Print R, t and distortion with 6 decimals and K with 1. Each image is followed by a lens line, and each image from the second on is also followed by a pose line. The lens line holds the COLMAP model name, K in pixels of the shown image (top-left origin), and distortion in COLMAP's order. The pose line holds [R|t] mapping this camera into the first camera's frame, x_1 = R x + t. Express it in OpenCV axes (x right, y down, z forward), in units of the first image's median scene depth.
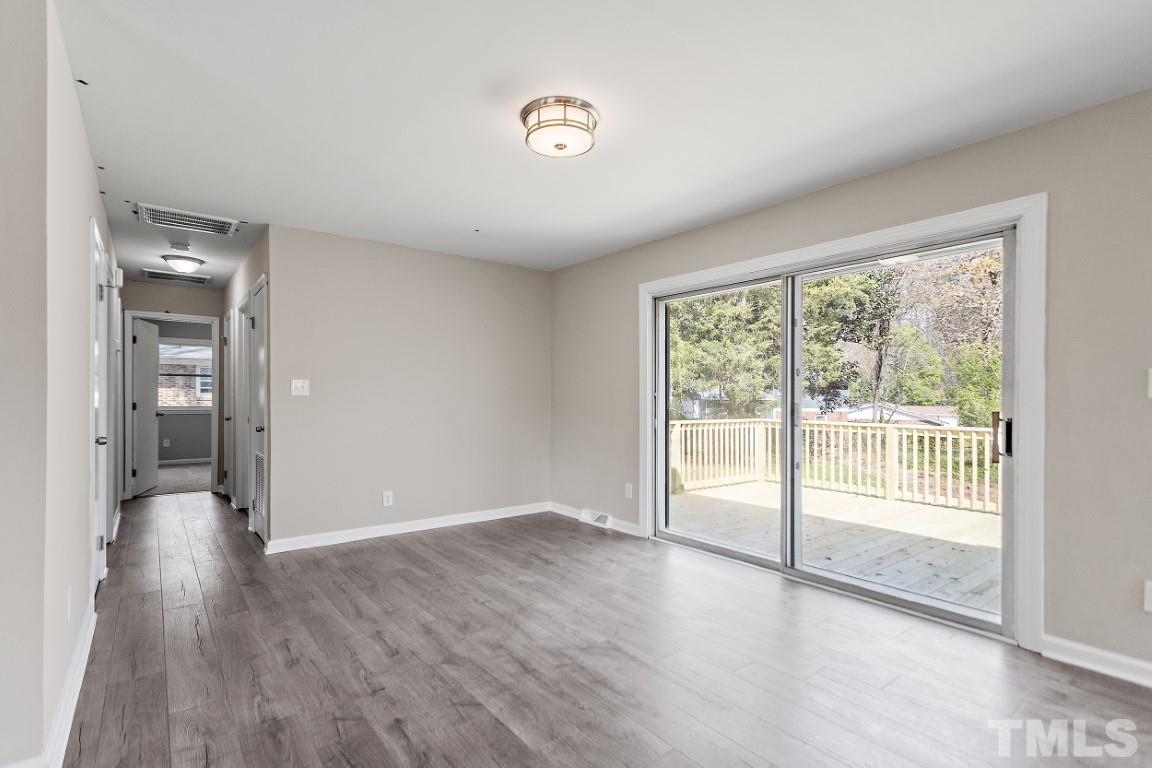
lens RADIAL K [[544.3, 0, 564.0], [0, 544.3, 399.4], [0, 0, 1]] dist [-0.001292, 0.004395]
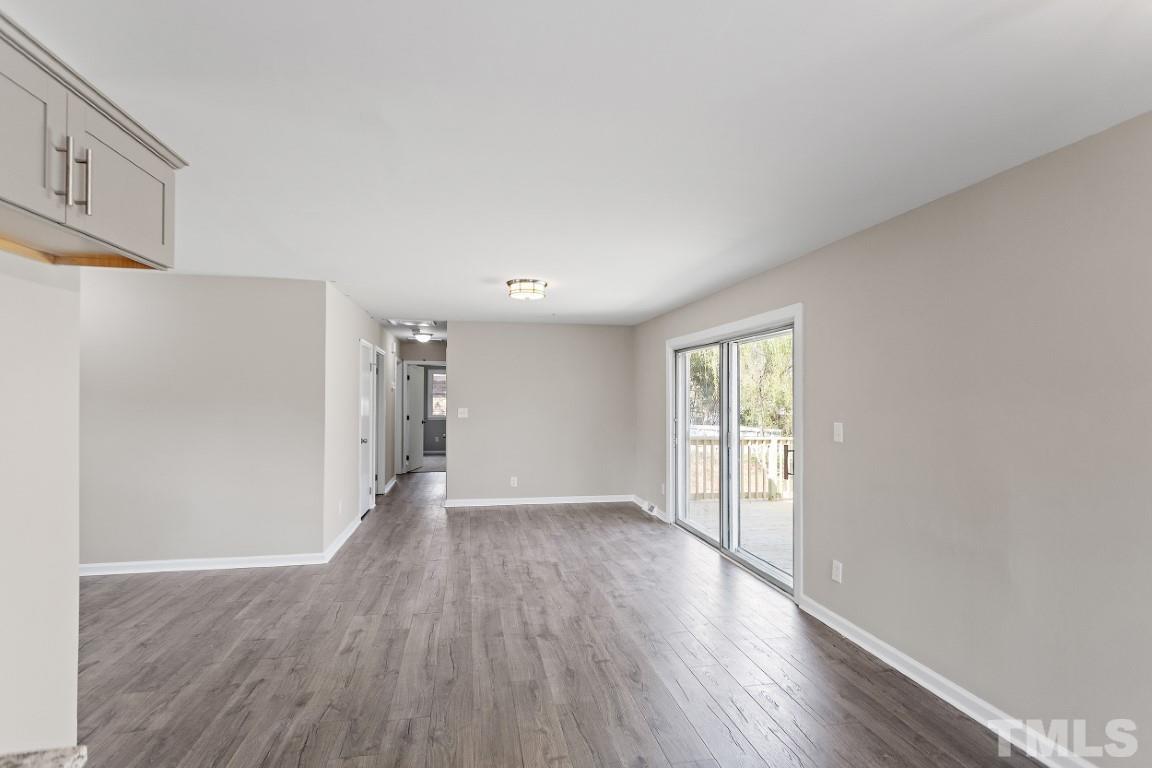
lens RADIAL K [[544.3, 0, 563.9], [0, 544.3, 388.6], [0, 0, 1]] dist [-0.001292, 0.004395]
pose [[0.888938, -0.006700, -0.457979, 0.527176], [-0.003936, 0.999744, -0.022264, -0.054803], [0.458011, 0.021594, 0.888684, -0.348466]]
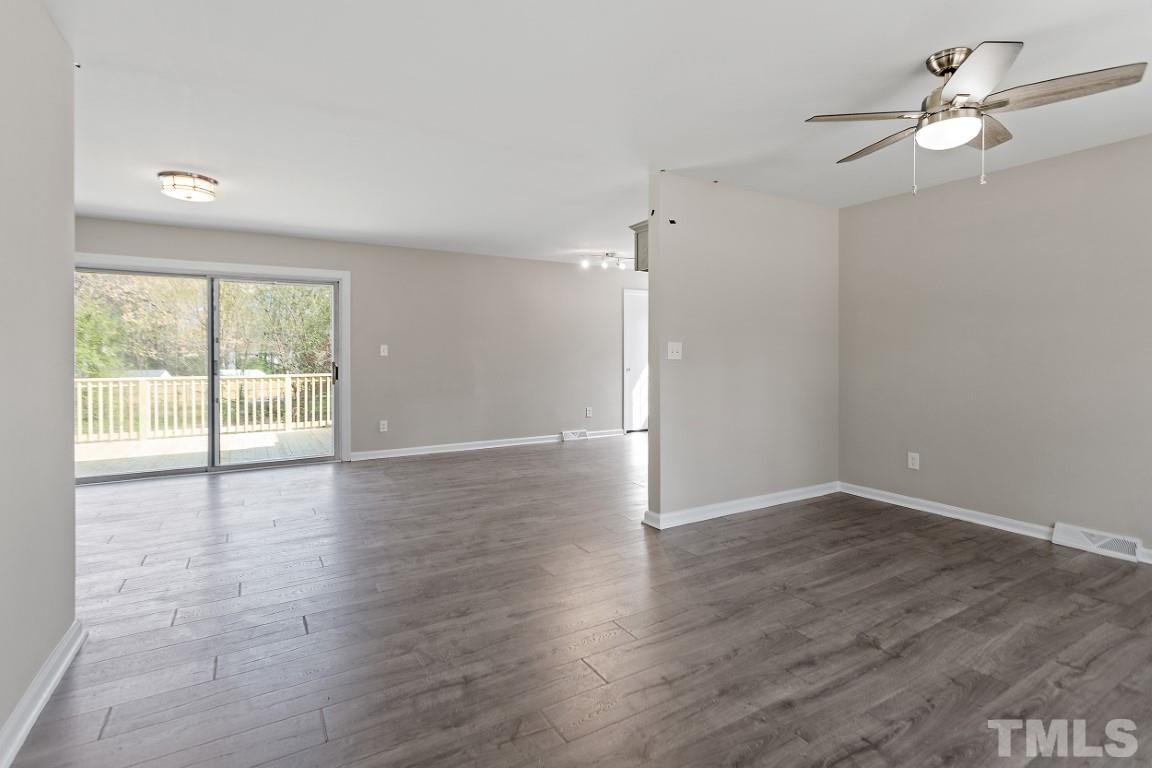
lens RADIAL K [[544.3, 0, 581.8], [0, 544.3, 354.4], [0, 0, 1]] dist [-0.001292, 0.004395]
pose [[0.106653, -0.008775, 0.994258, -0.769483], [0.011174, 0.999908, 0.007627, -0.007592], [-0.994234, 0.010297, 0.106741, -0.156101]]
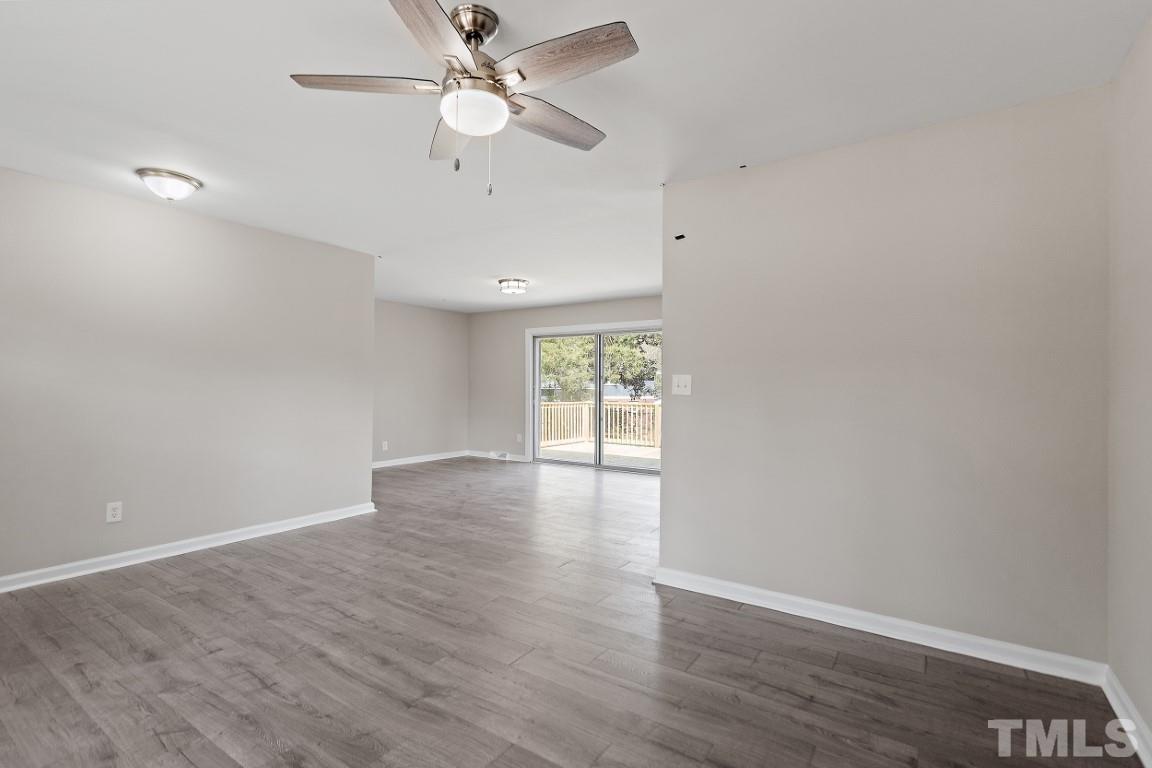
lens RADIAL K [[544.3, 0, 577.0], [0, 544.3, 378.0], [0, 0, 1]] dist [-0.001292, 0.004395]
pose [[0.946051, 0.003379, 0.324000, -0.299014], [0.003240, 0.999797, -0.019887, -0.000221], [-0.324001, 0.019864, 0.945848, -0.834578]]
